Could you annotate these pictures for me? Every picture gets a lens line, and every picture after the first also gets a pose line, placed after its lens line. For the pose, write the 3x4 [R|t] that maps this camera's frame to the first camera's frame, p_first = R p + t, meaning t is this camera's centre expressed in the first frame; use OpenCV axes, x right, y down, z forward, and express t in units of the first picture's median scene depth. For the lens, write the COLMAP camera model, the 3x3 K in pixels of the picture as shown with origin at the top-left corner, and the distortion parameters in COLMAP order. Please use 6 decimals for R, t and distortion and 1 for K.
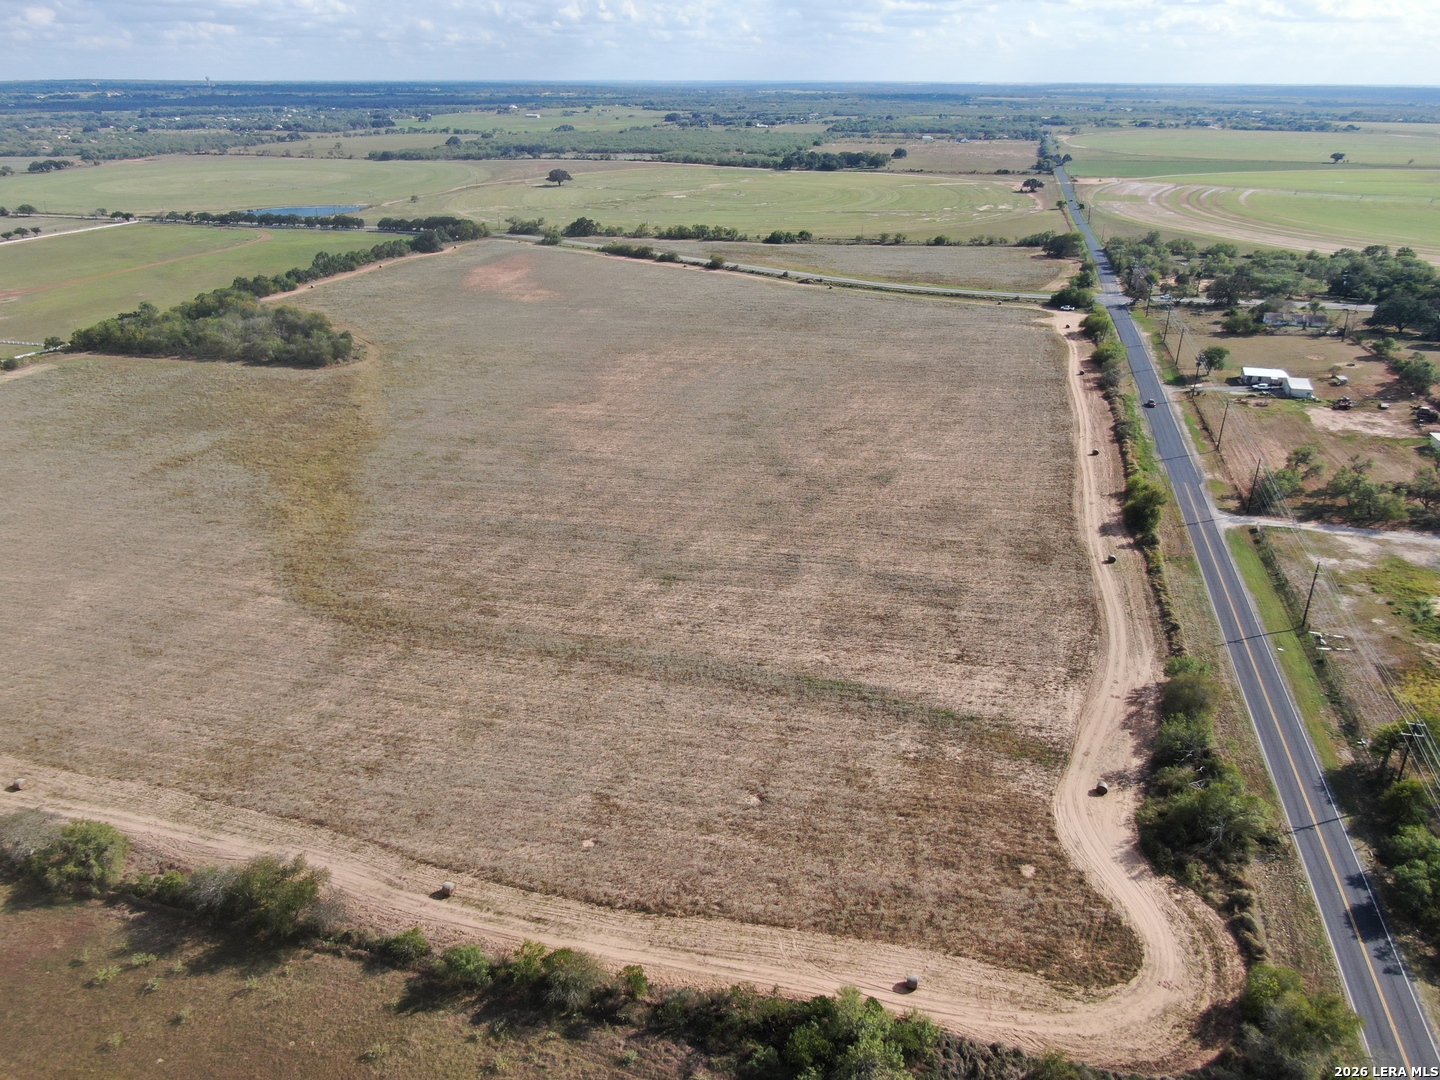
lens RADIAL K [[1028.3, 0, 708.5], [0, 1028.3, 538.7], [0, 0, 1]] dist [-0.022595, 0.010302]
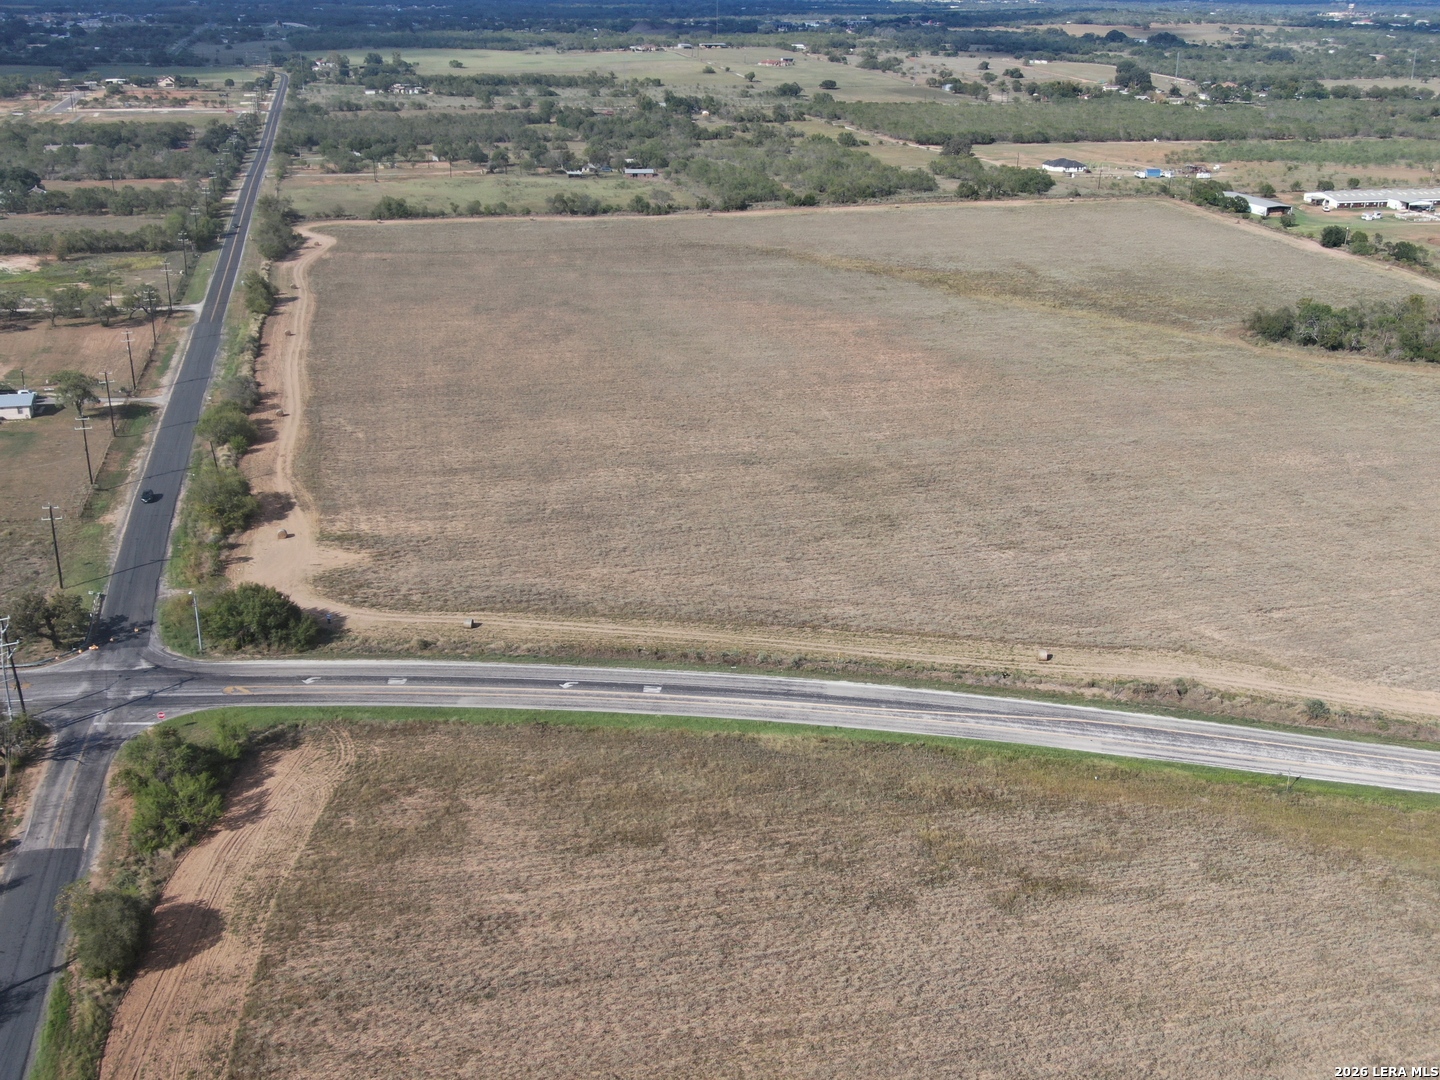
lens RADIAL K [[1554.3, 0, 722.0], [0, 1554.3, 538.0], [0, 0, 1]] dist [0.025339, -0.122361]
pose [[-0.870767, 0.160587, -0.464733, 0.508204], [-0.210349, 0.732644, 0.647291, -0.679937], [0.444431, 0.661396, -0.604183, 1.519929]]
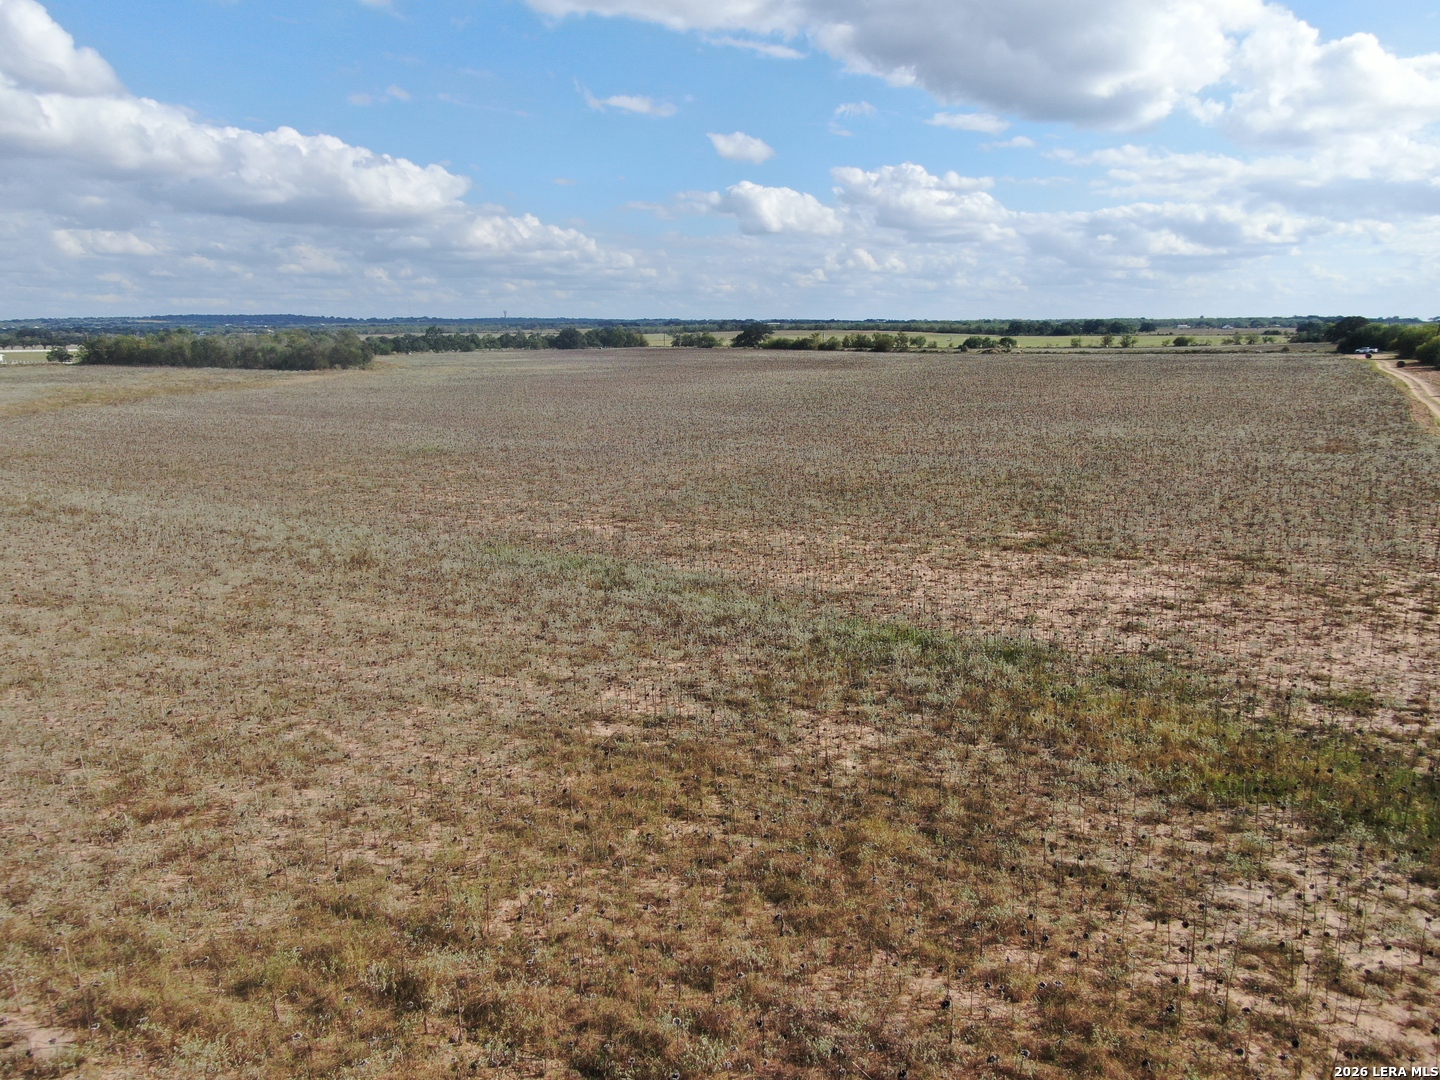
lens RADIAL K [[1049.3, 0, 712.7], [0, 1049.3, 550.5], [0, 0, 1]] dist [-0.016649, 0.004757]
pose [[0.971581, 0.041592, -0.233026, 0.100970], [-0.089056, 0.976341, -0.197047, 0.083227], [0.219318, 0.212199, 0.952298, 0.316807]]
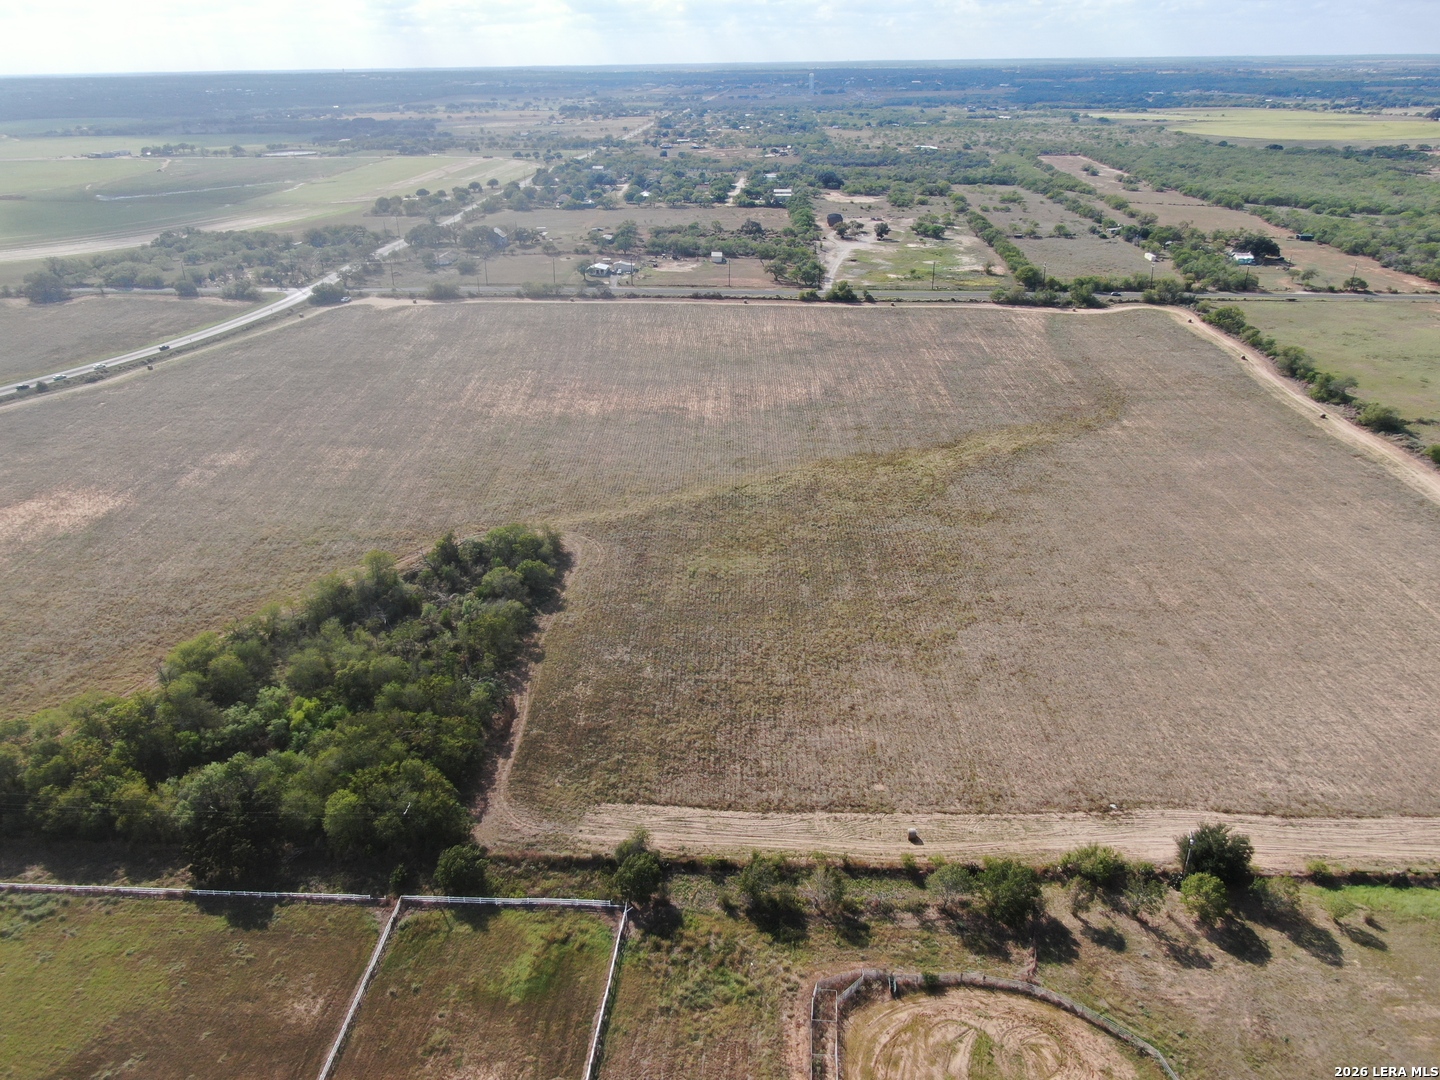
lens RADIAL K [[1028.3, 0, 708.5], [0, 1028.3, 538.7], [0, 0, 1]] dist [-0.022595, 0.010302]
pose [[-0.191626, -0.416076, 0.888910, -0.916818], [0.411807, 0.788029, 0.457631, -0.408592], [-0.890895, 0.453753, 0.020336, 0.827708]]
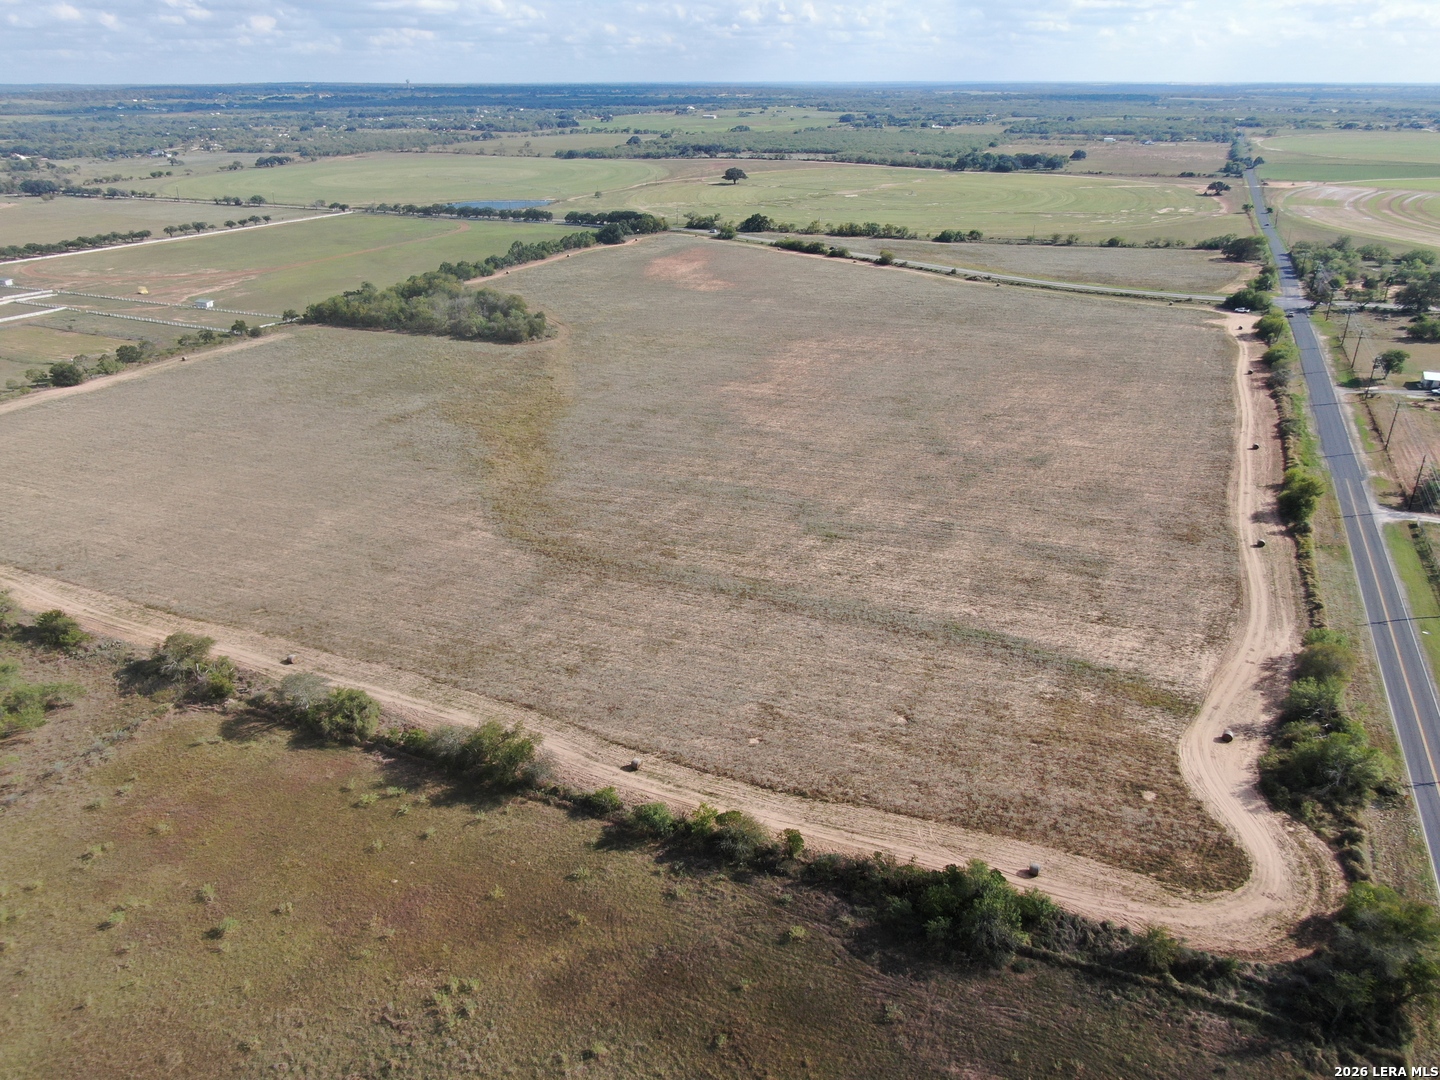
lens RADIAL K [[1023.8, 0, 711.9], [0, 1023.8, 539.0], [0, 0, 1]] dist [-0.021235, 0.010122]
pose [[0.988266, 0.057707, -0.141419, -0.004846], [-0.057589, 0.998328, 0.004928, 0.022841], [0.141467, 0.003274, 0.989938, -0.051460]]
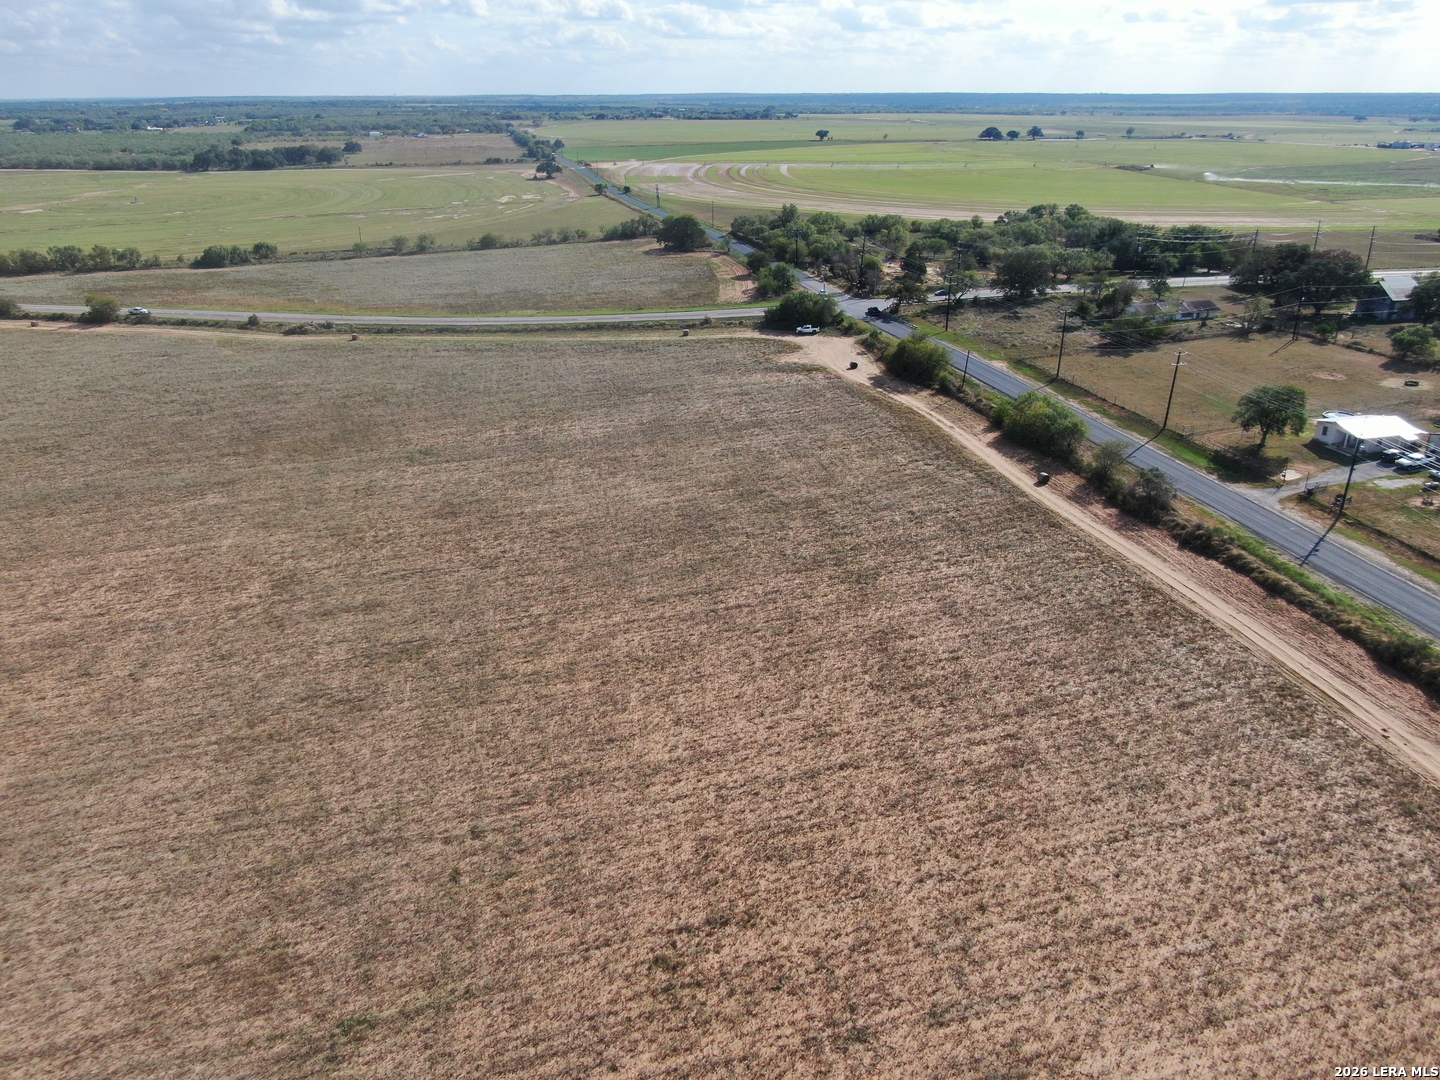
lens RADIAL K [[1049.3, 0, 712.7], [0, 1049.3, 550.5], [0, 0, 1]] dist [-0.016649, 0.004757]
pose [[0.872704, -0.200236, 0.445302, 0.025281], [0.204163, 0.978131, 0.039711, -0.155593], [-0.443516, 0.056258, 0.894499, 0.571565]]
